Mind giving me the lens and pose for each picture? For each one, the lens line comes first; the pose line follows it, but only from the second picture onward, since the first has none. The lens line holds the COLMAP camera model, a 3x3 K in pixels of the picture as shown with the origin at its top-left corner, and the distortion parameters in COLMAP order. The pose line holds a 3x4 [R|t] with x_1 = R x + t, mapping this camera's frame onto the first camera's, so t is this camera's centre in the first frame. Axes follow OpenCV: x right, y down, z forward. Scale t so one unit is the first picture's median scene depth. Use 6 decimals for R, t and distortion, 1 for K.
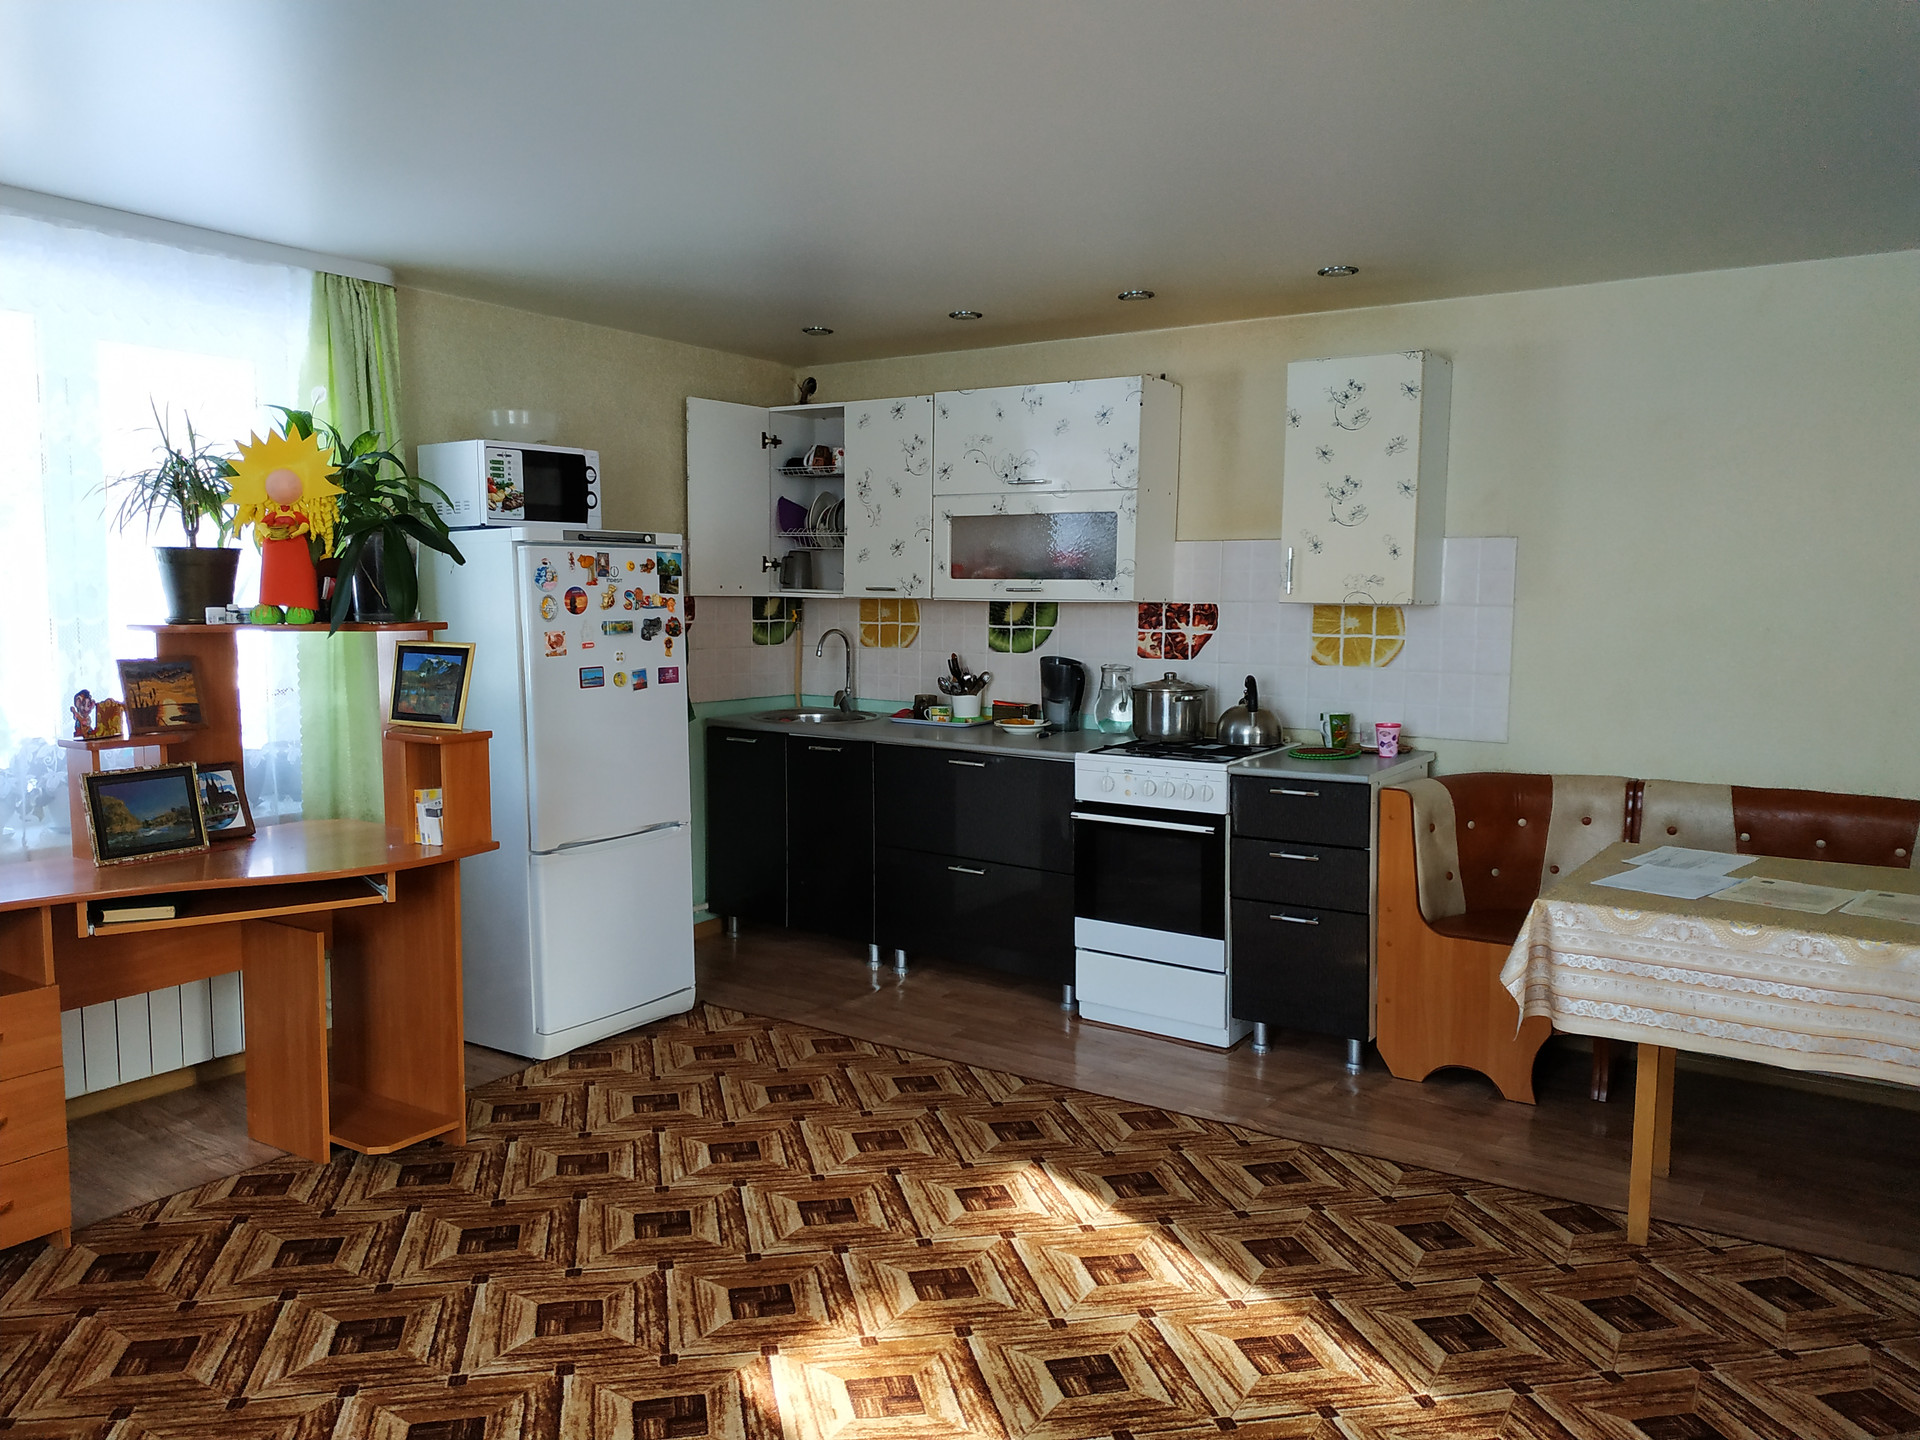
lens RADIAL K [[1369.4, 0, 892.2], [0, 1369.4, 730.2], [0, 0, 1]] dist [0.013364, -0.019166]
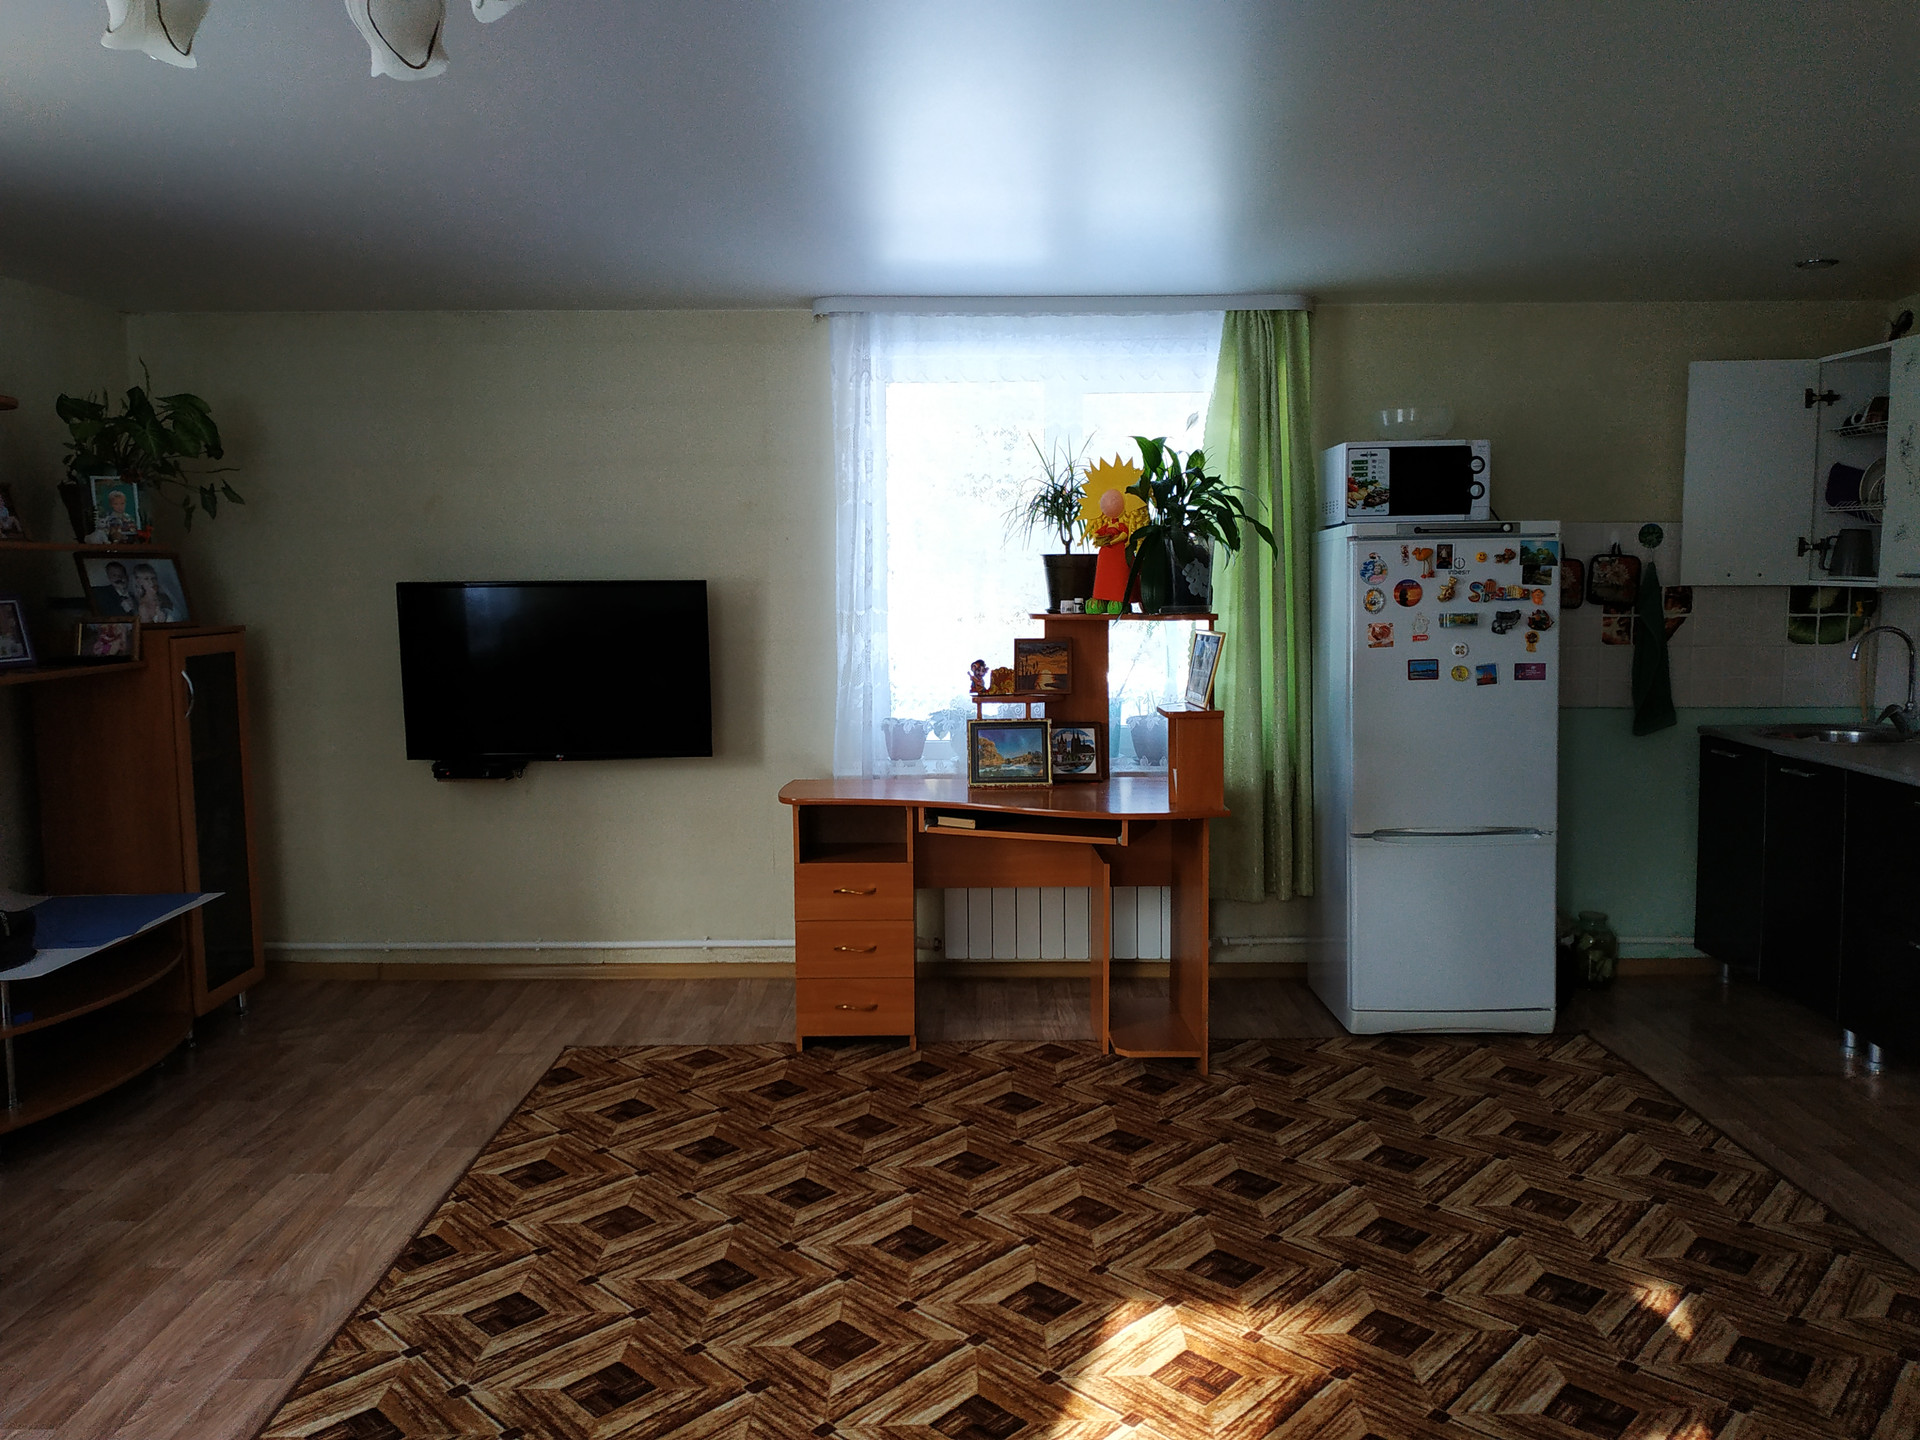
lens RADIAL K [[1369.4, 0, 965.9], [0, 1369.4, 708.4], [0, 0, 1]] dist [0.013364, -0.019166]
pose [[0.587002, 0.067725, -0.806748, 0.422449], [-0.072503, 0.996888, 0.030933, -0.018002], [0.806333, 0.040334, 0.590085, 0.147731]]
